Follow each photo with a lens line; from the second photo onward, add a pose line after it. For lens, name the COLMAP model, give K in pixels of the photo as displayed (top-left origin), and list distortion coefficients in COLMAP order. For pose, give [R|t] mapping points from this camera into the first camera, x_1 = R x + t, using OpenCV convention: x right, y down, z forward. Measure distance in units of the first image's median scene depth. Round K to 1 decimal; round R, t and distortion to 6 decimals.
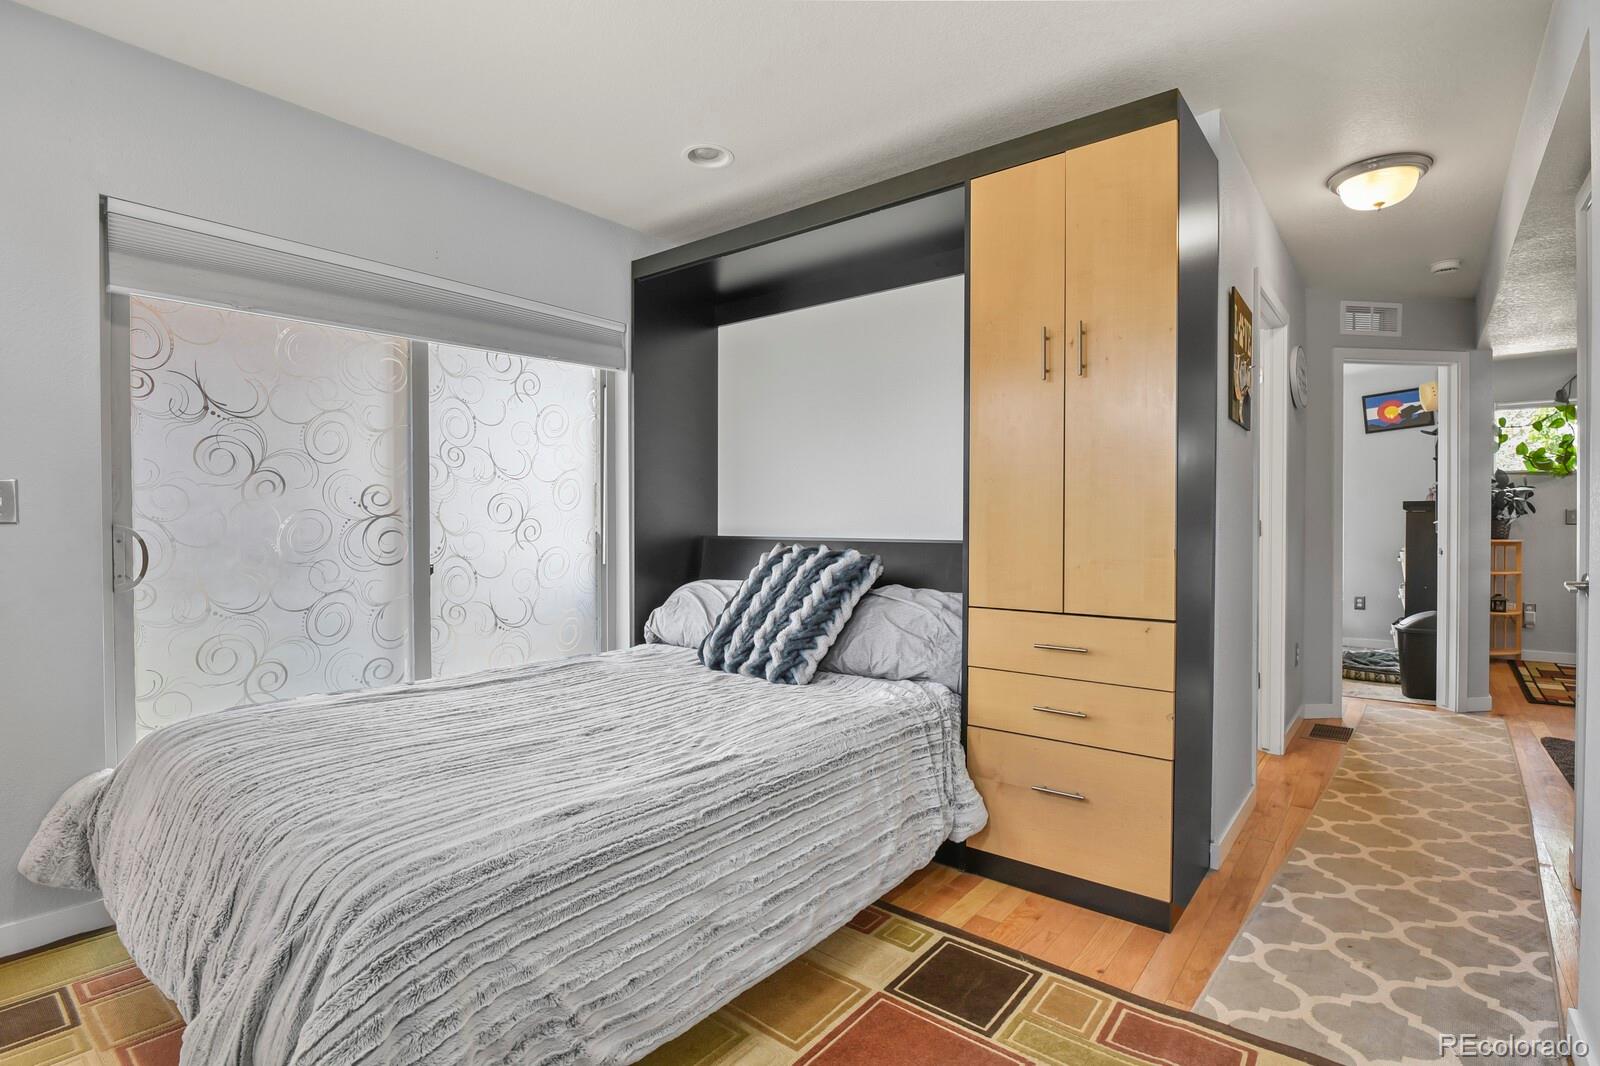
lens RADIAL K [[781.4, 0, 809.5], [0, 781.4, 536.5], [0, 0, 1]] dist [-0.015938, -0.001472]
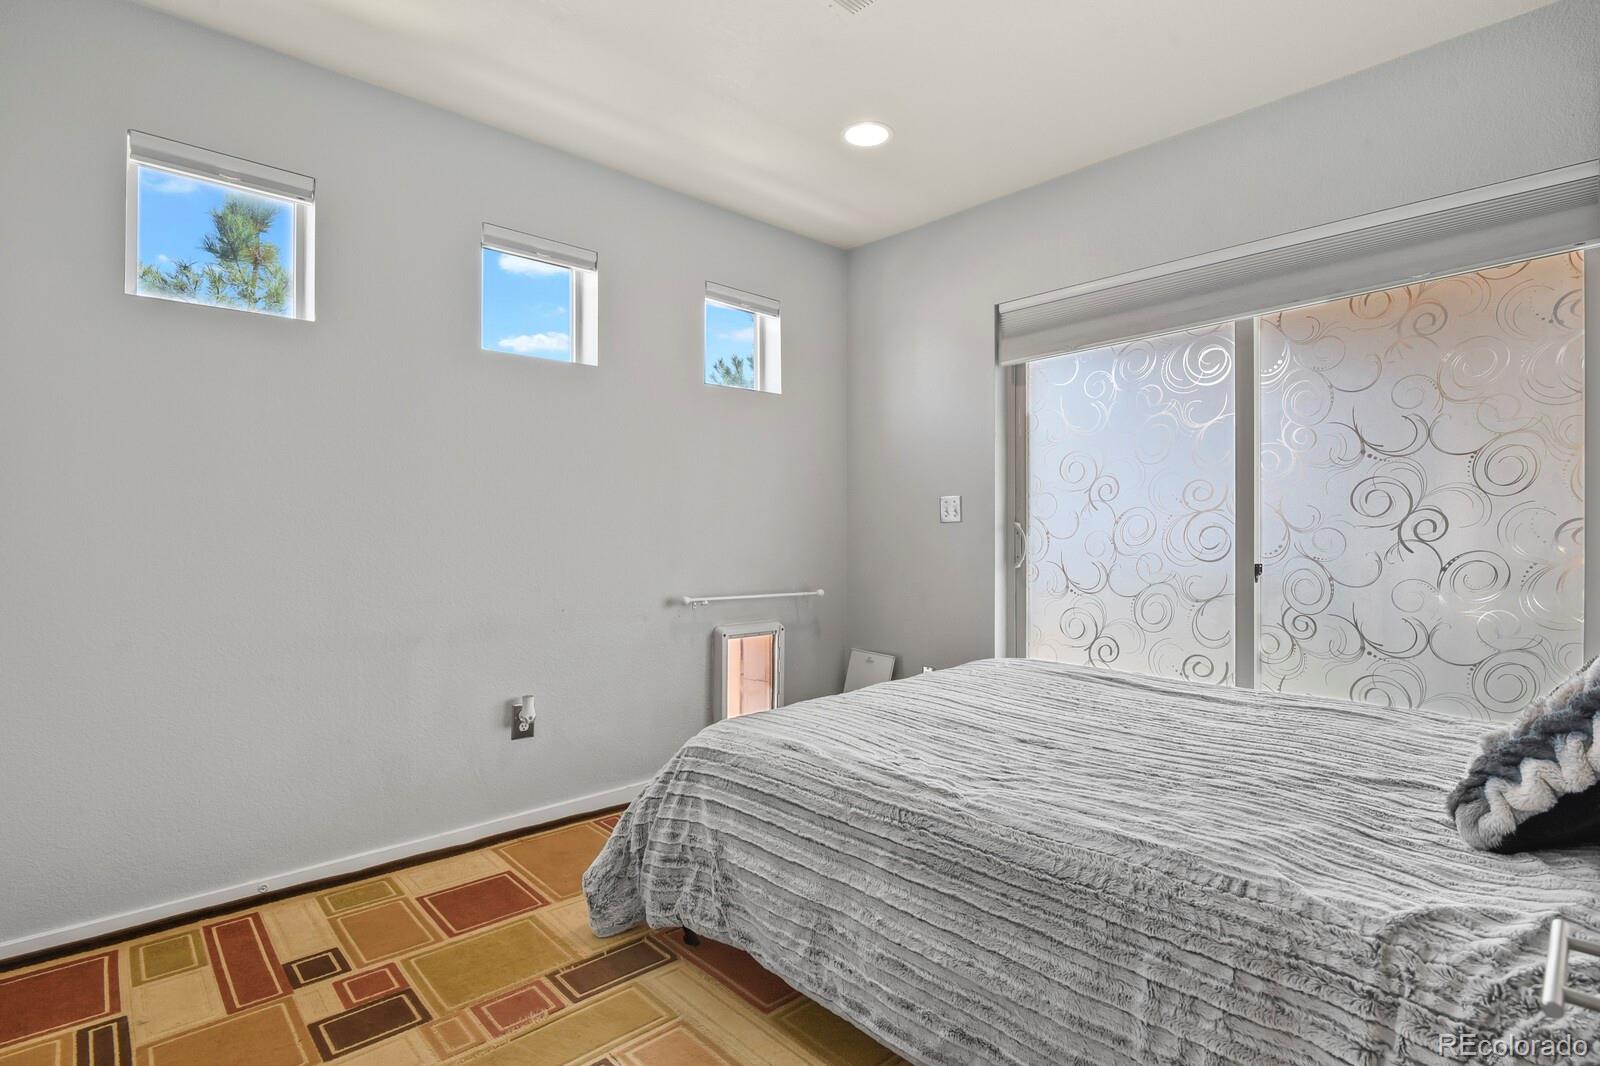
lens RADIAL K [[781.4, 0, 809.5], [0, 781.4, 536.5], [0, 0, 1]] dist [-0.015938, -0.001472]
pose [[-0.148382, 0.006911, -0.988906, 0.663819], [-0.012994, 0.999876, 0.008938, 0.004315], [0.988845, 0.014176, -0.148274, 0.871225]]
